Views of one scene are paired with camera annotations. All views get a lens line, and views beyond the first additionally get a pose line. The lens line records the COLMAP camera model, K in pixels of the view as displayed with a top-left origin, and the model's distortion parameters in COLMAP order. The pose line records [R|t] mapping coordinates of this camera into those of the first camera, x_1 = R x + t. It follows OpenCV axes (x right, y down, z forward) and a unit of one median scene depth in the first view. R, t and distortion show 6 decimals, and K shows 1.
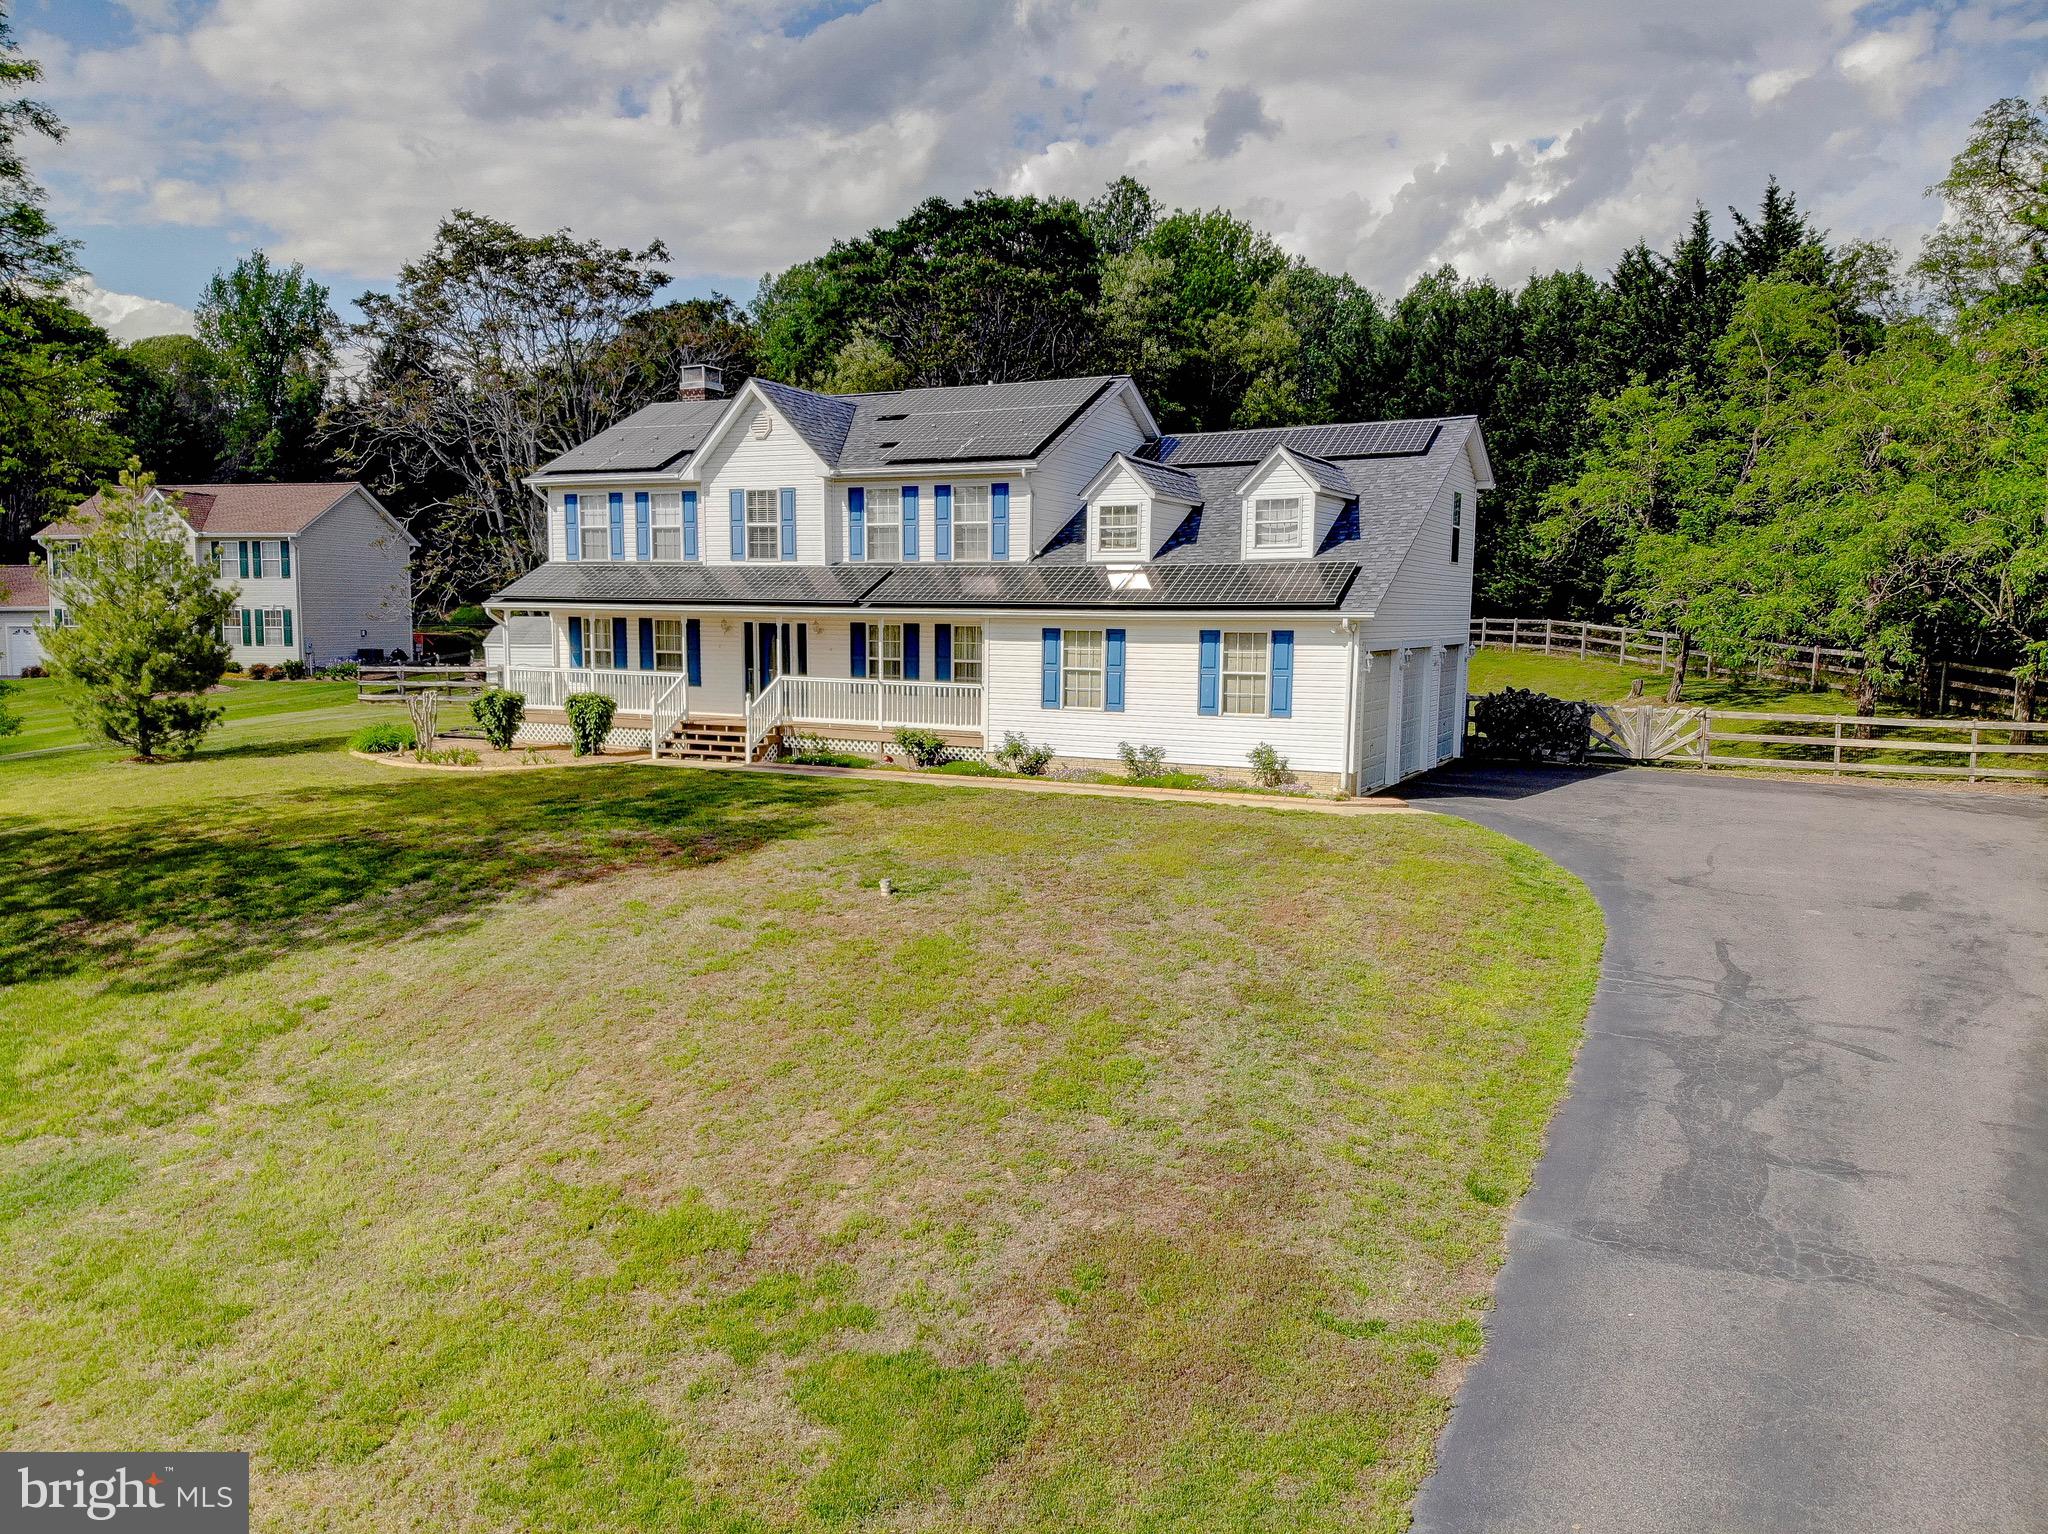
lens RADIAL K [[1496.0, 0, 1029.7], [0, 1496.0, 786.8], [0, 0, 1]] dist [0.074118, -0.187569]
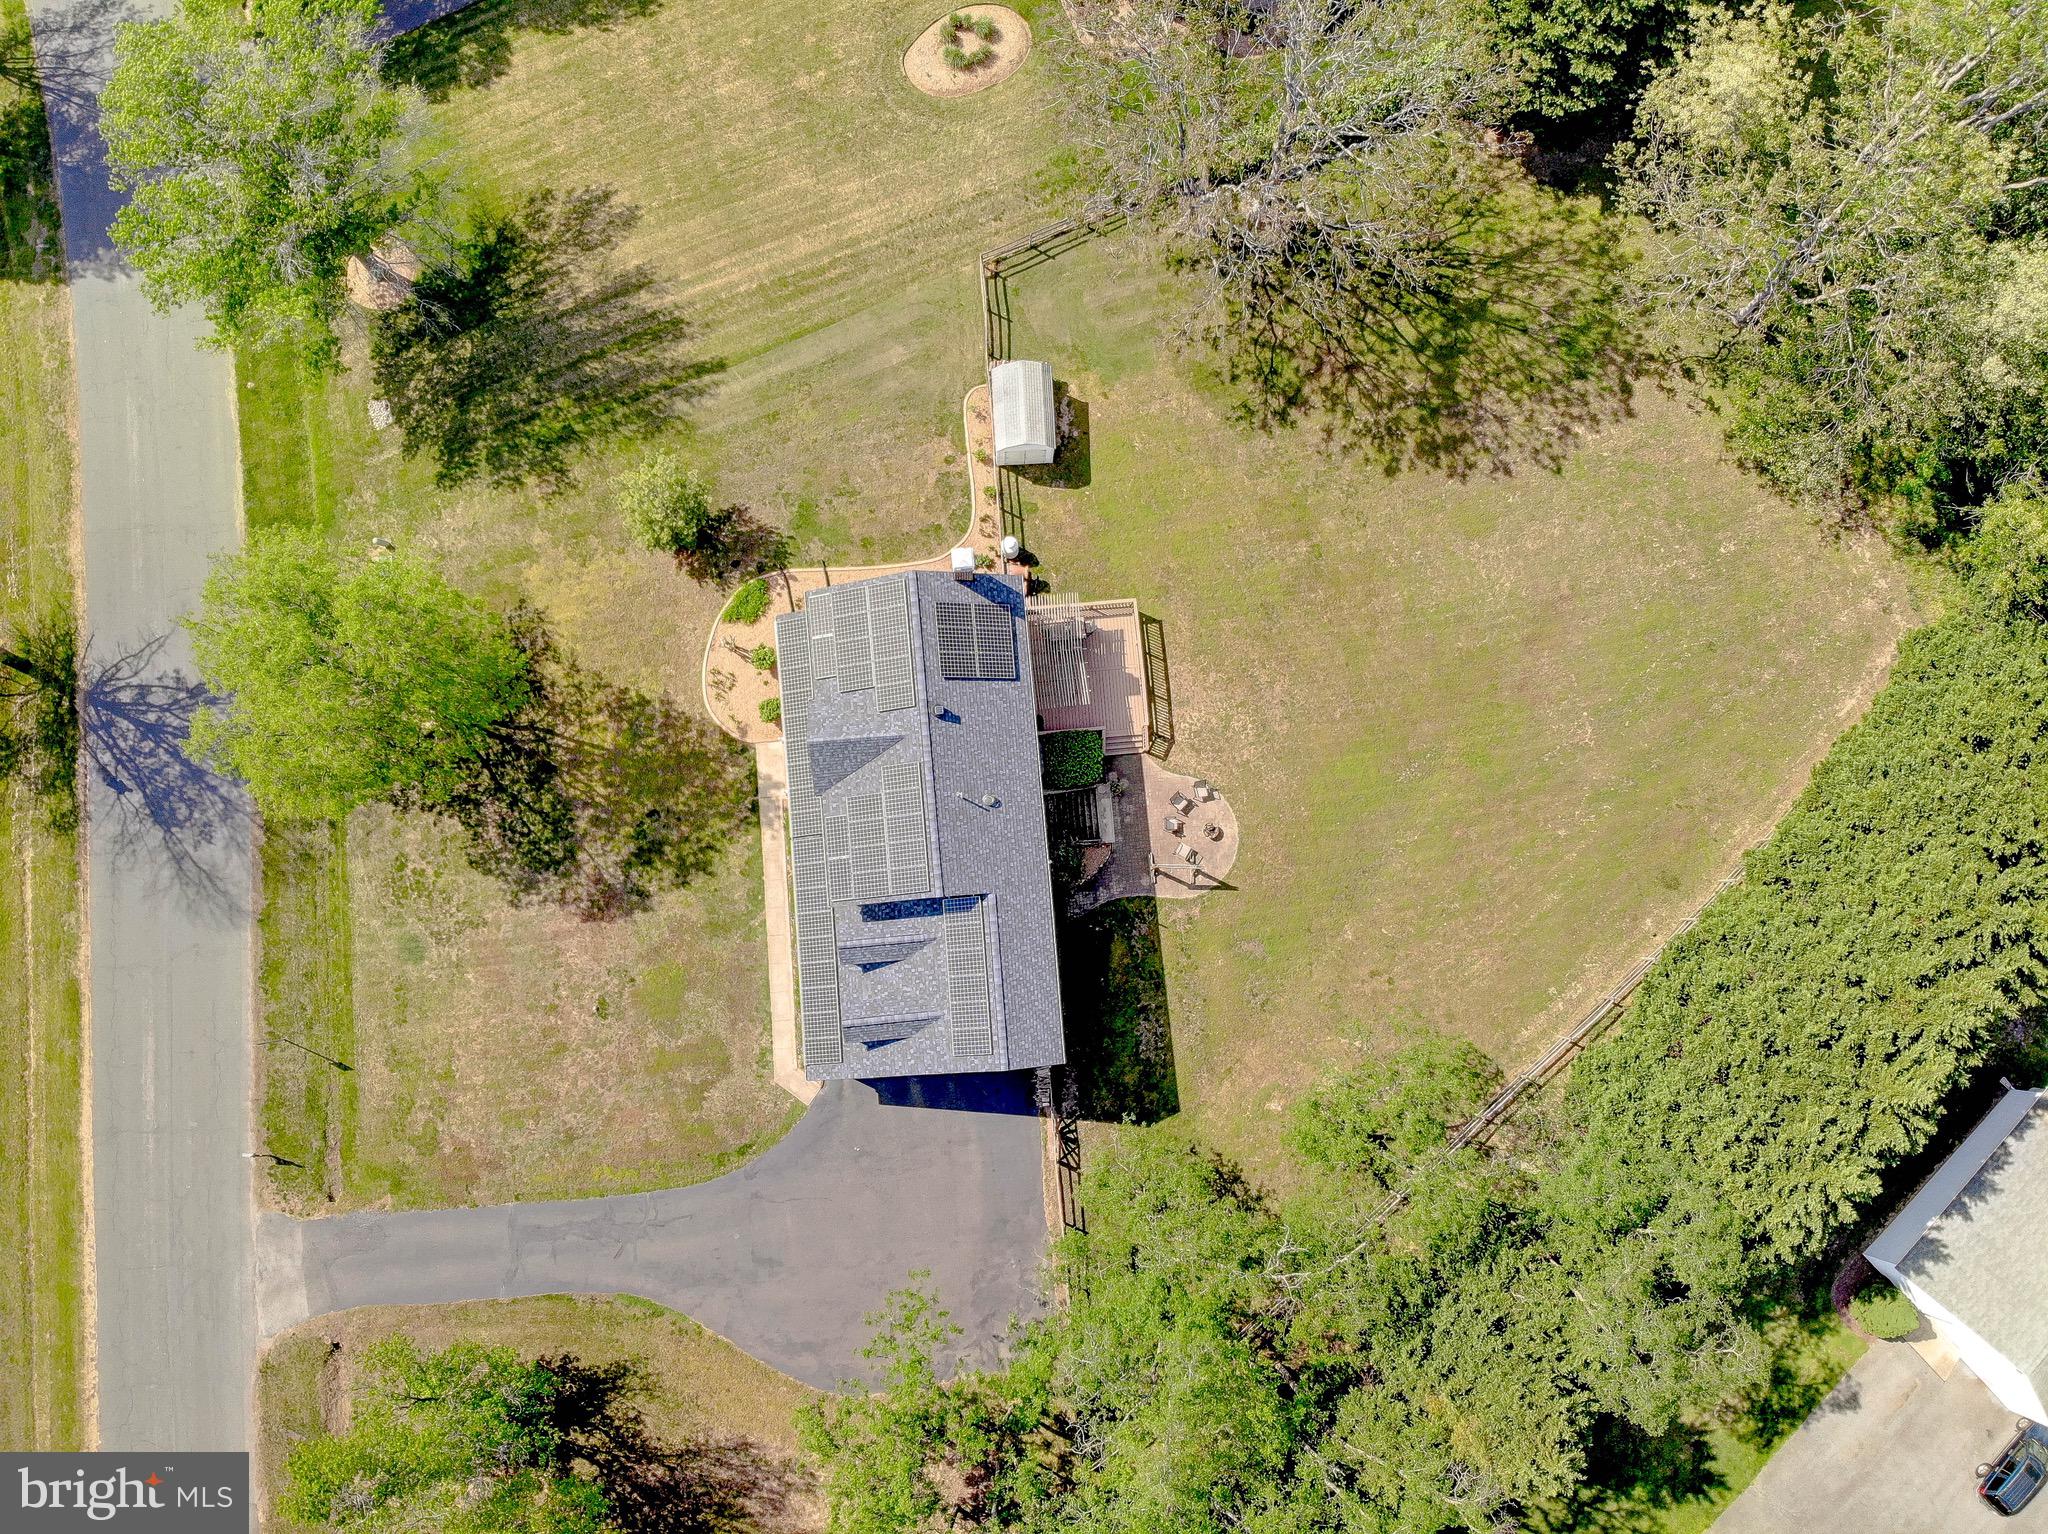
lens RADIAL K [[1533.7, 0, 1022.2], [0, 1533.7, 757.2], [0, 0, 1]] dist [0.008822, -0.096337]
pose [[0.514230, 0.853681, -0.082439, 0.128664], [-0.139165, 0.177901, 0.974158, -2.249304], [0.846287, -0.489469, 0.210284, 0.838357]]
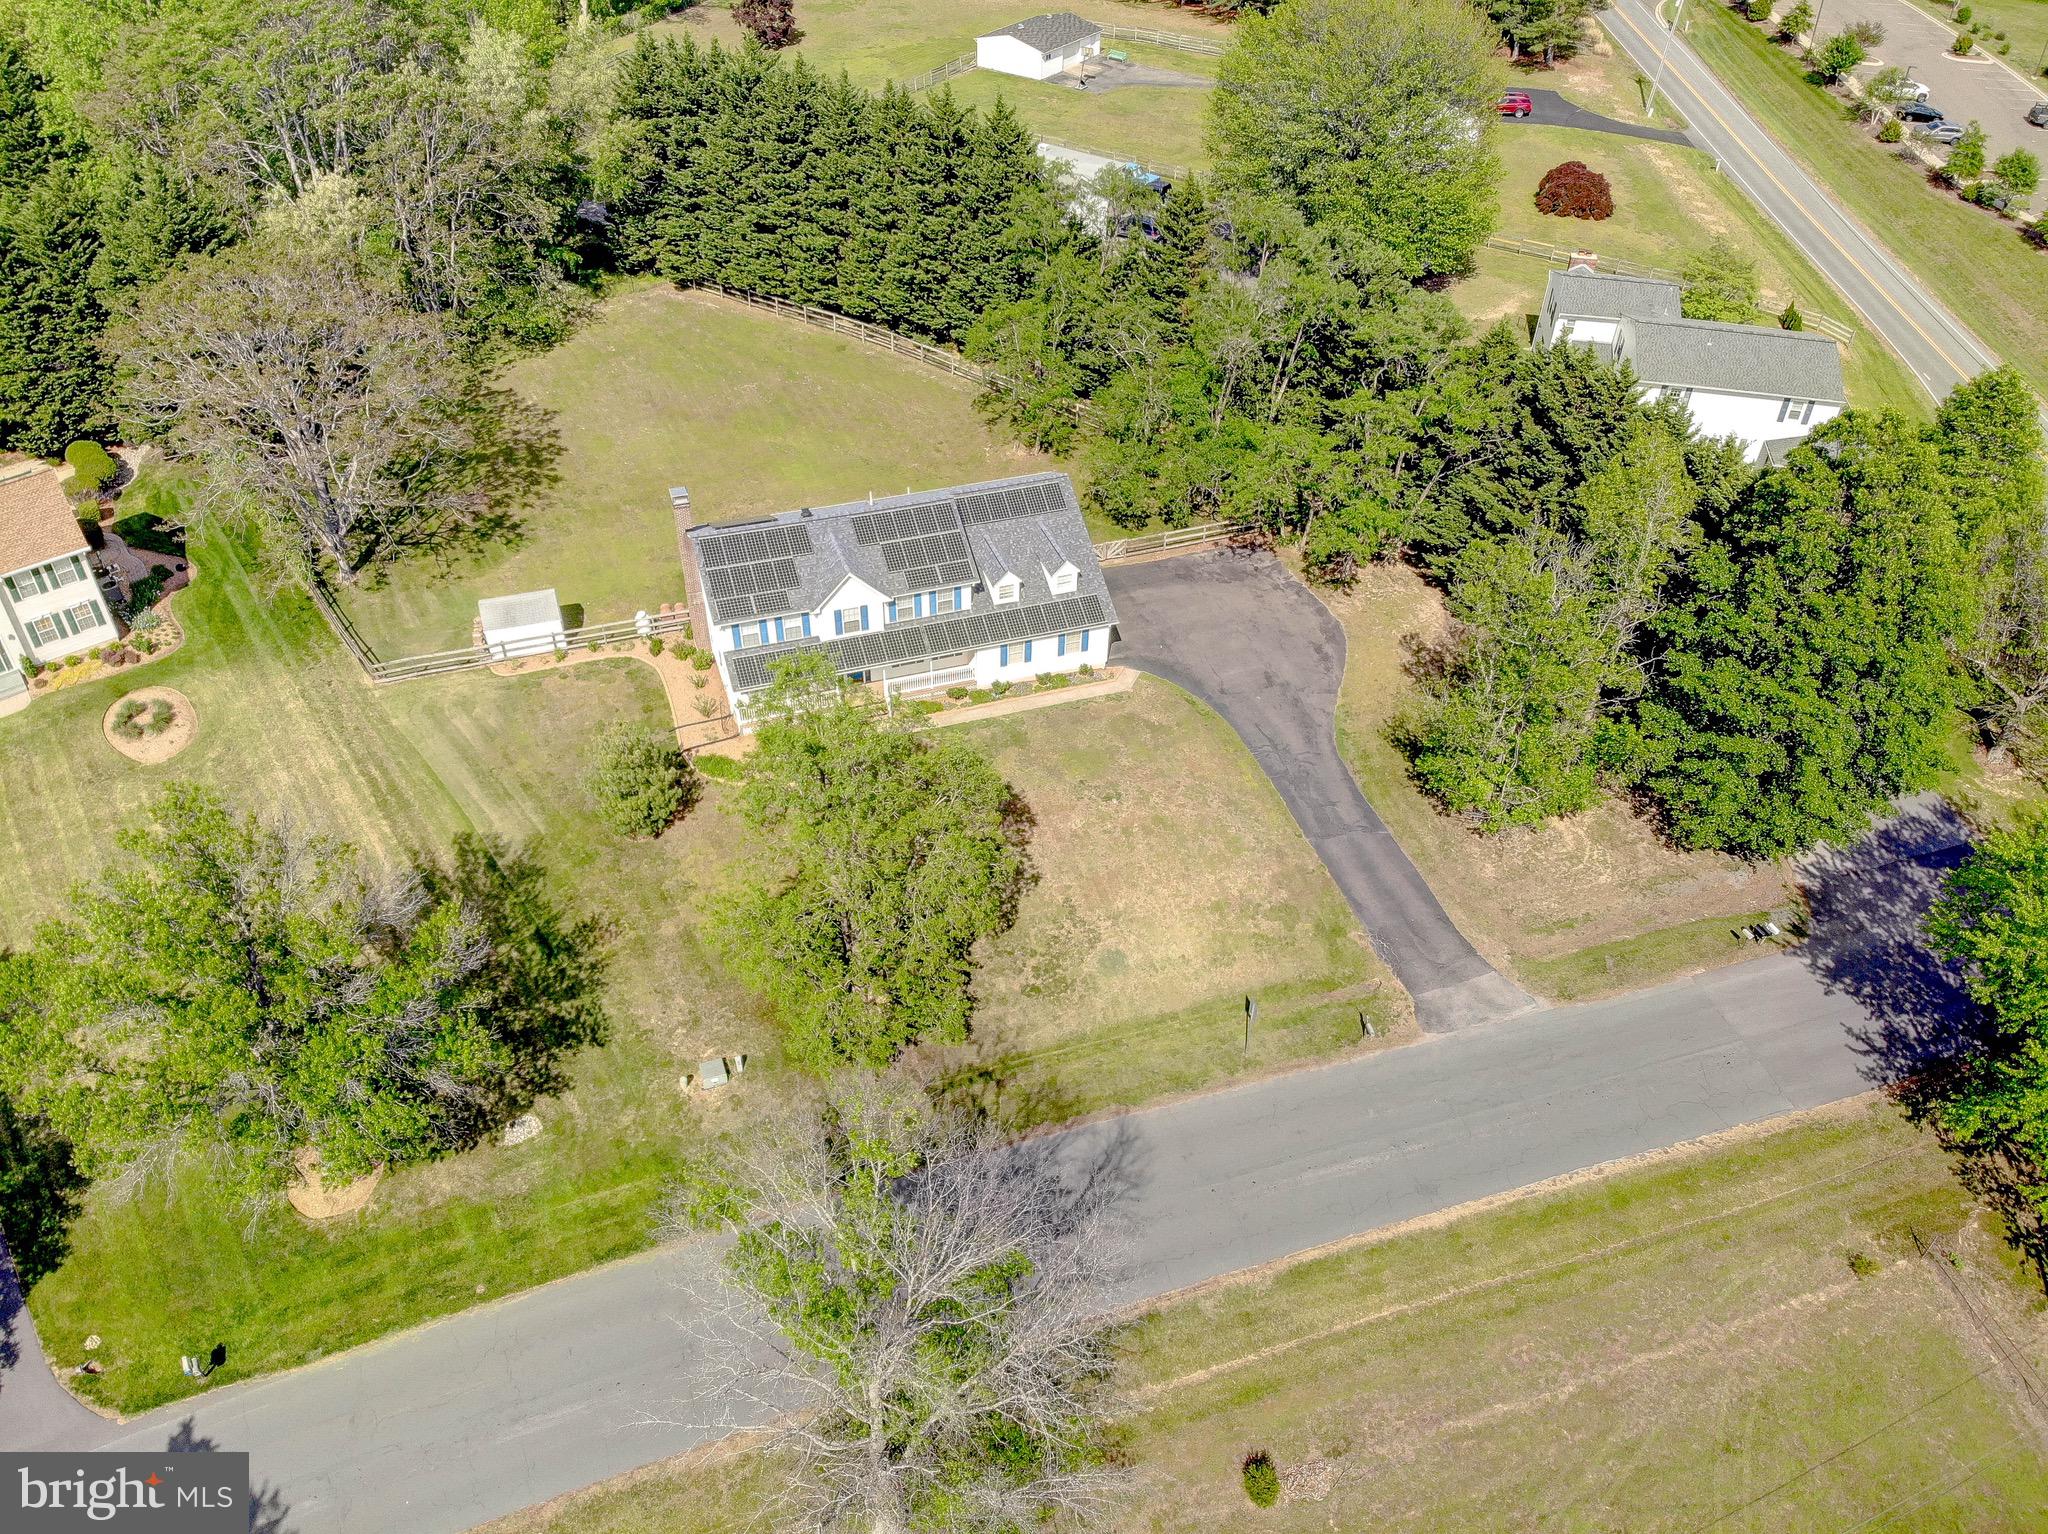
lens RADIAL K [[1496.0, 0, 1017.1], [0, 1496.0, 732.5], [0, 0, 1]] dist [0.074118, -0.187569]
pose [[0.704608, -0.448893, 0.549566, -1.397636], [0.074389, 0.816936, 0.571910, -1.386618], [-0.705687, -0.362091, 0.609012, -0.668285]]
